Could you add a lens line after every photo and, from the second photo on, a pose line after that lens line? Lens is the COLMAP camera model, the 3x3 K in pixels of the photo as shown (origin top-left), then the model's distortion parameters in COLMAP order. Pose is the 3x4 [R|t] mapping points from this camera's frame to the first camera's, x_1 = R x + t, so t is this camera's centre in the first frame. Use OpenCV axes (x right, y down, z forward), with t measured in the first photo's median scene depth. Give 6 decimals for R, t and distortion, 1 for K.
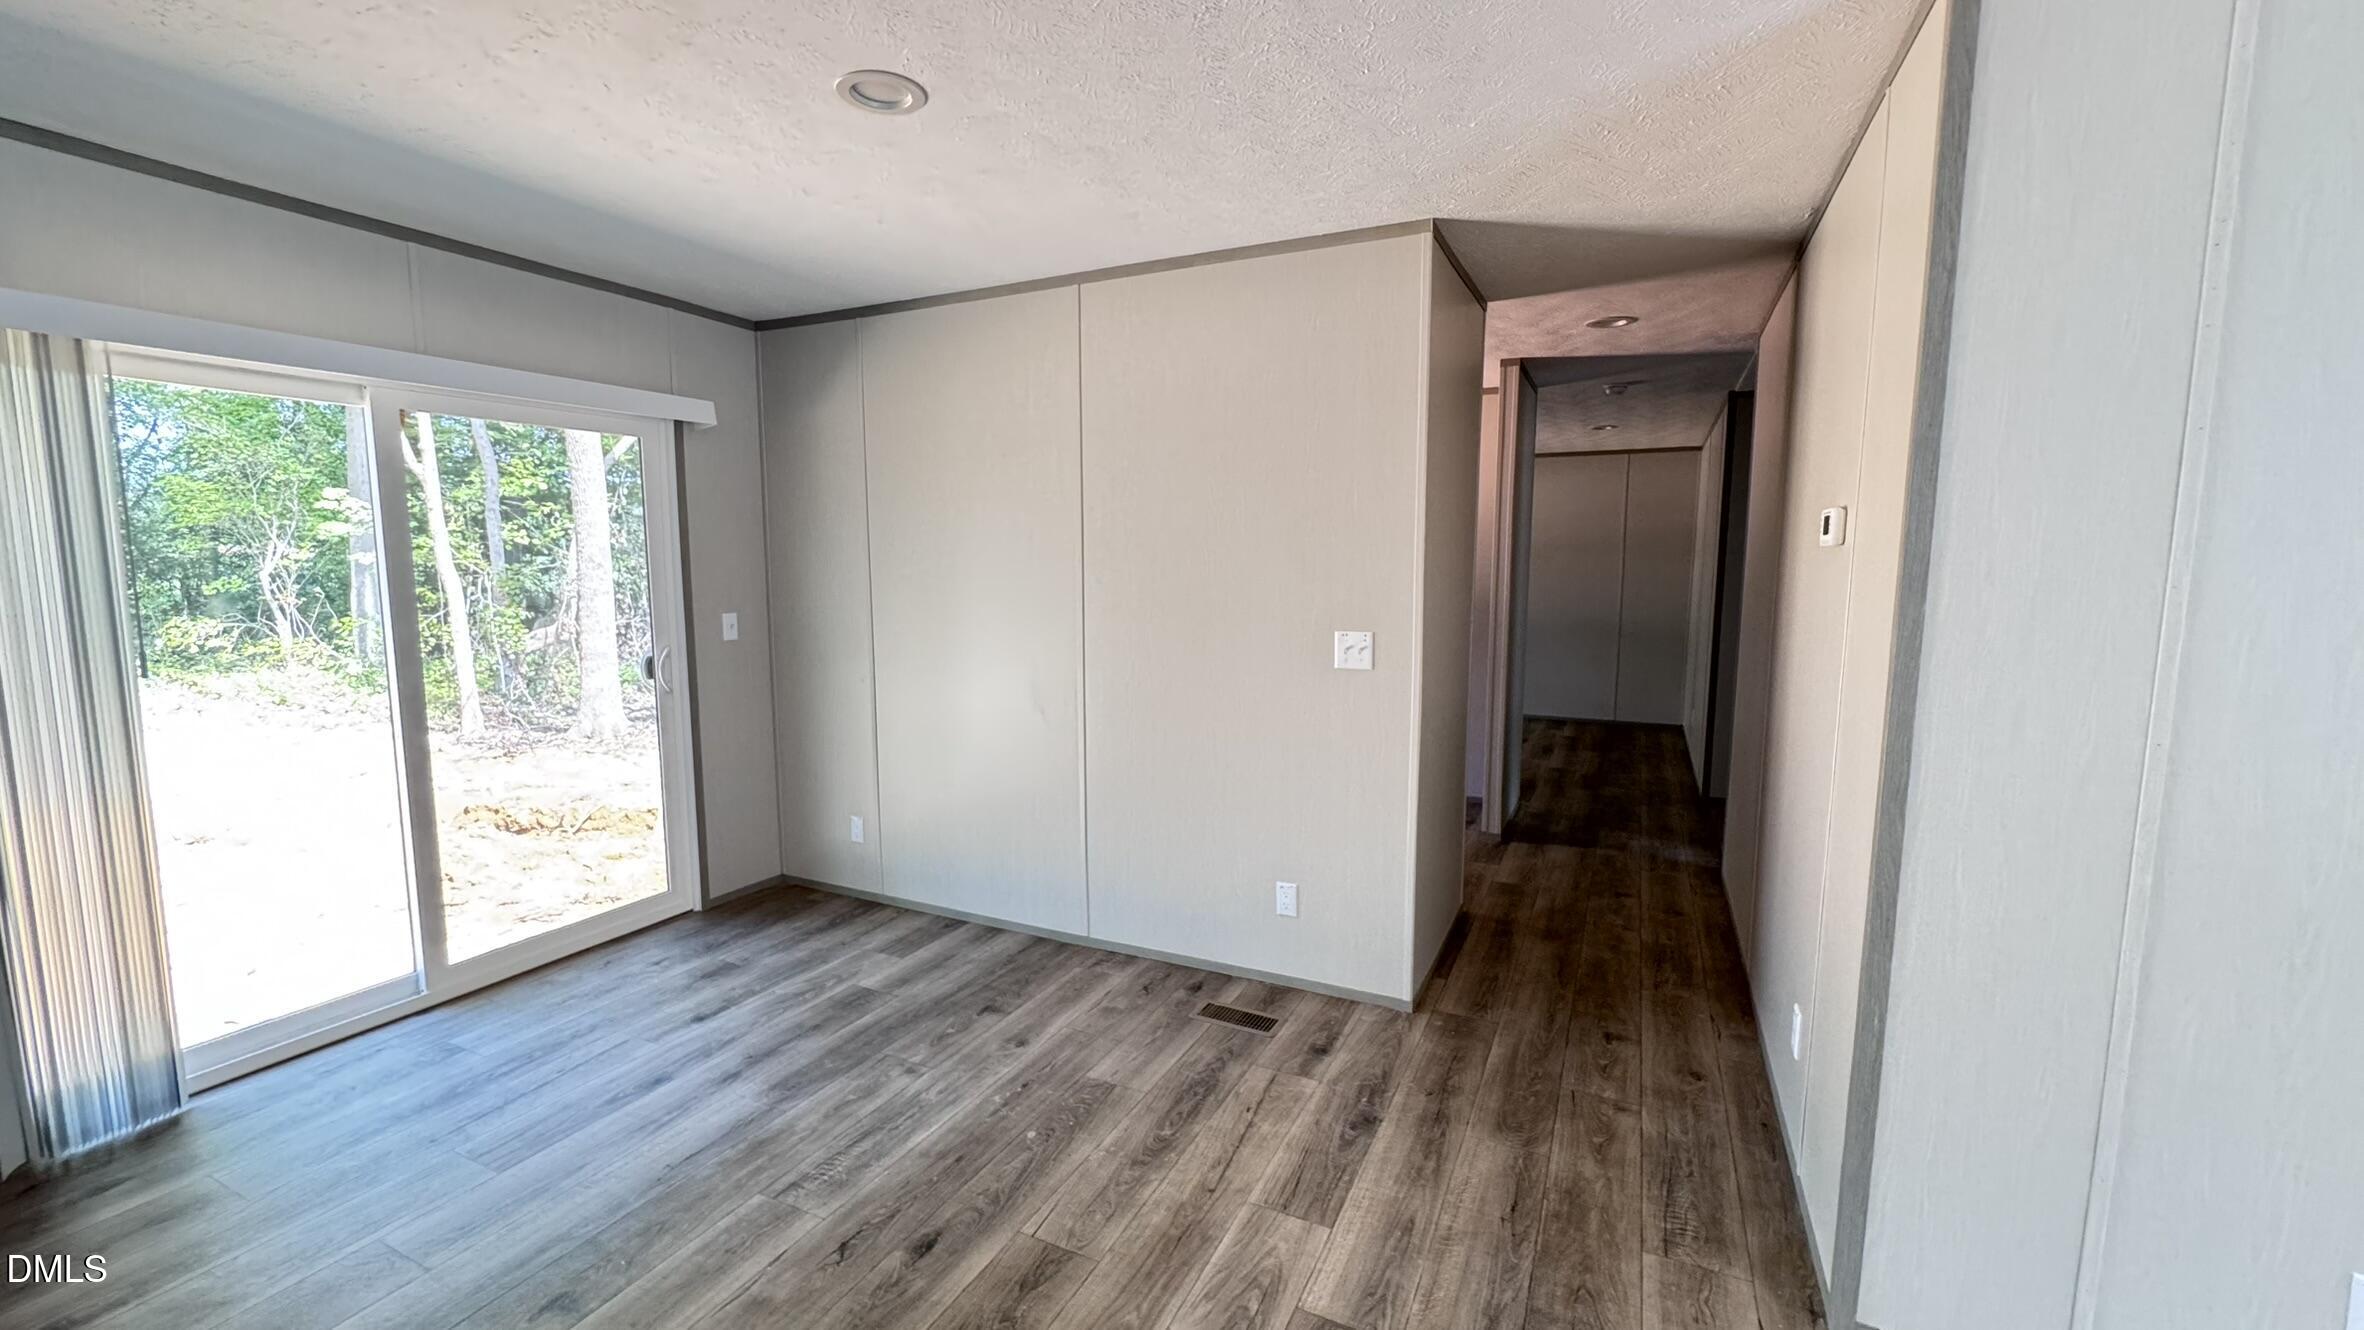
lens RADIAL K [[944.5, 0, 1182.0], [0, 944.5, 665.0], [0, 0, 1]] dist [-0.002702, -0.000329]
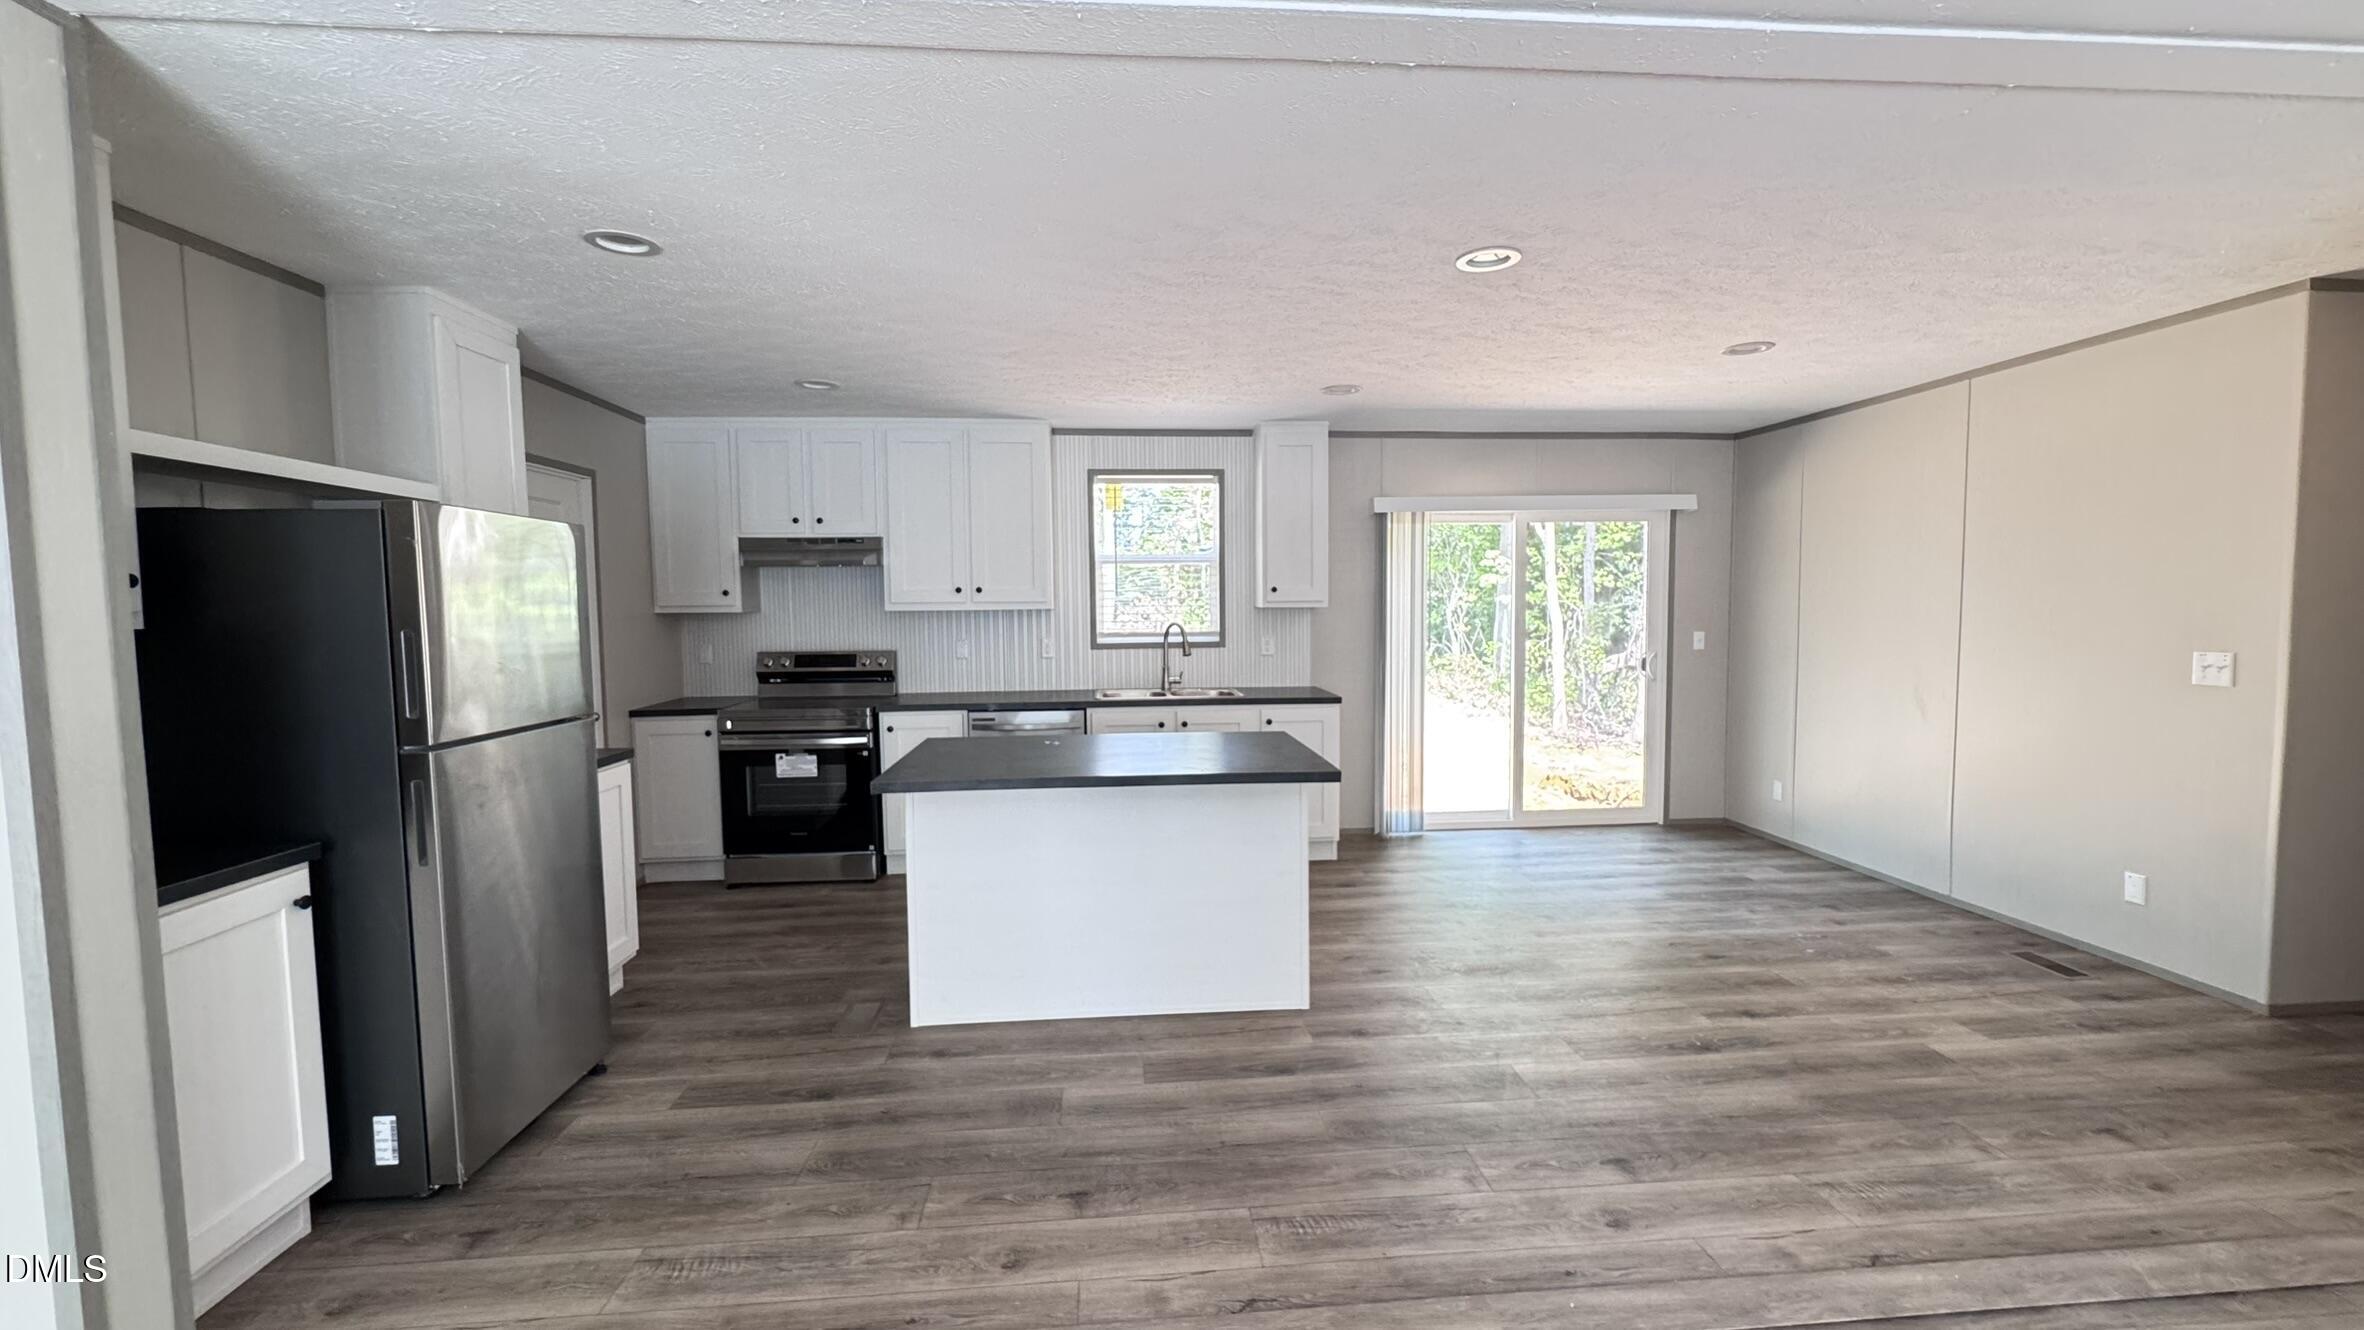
lens RADIAL K [[944.5, 0, 1182.0], [0, 944.5, 665.0], [0, 0, 1]] dist [-0.002702, -0.000329]
pose [[0.506536, 0.049668, -0.860787, 0.399299], [-0.085339, 0.996325, 0.007271, 0.057696], [0.857985, 0.069775, 0.508914, -0.464880]]
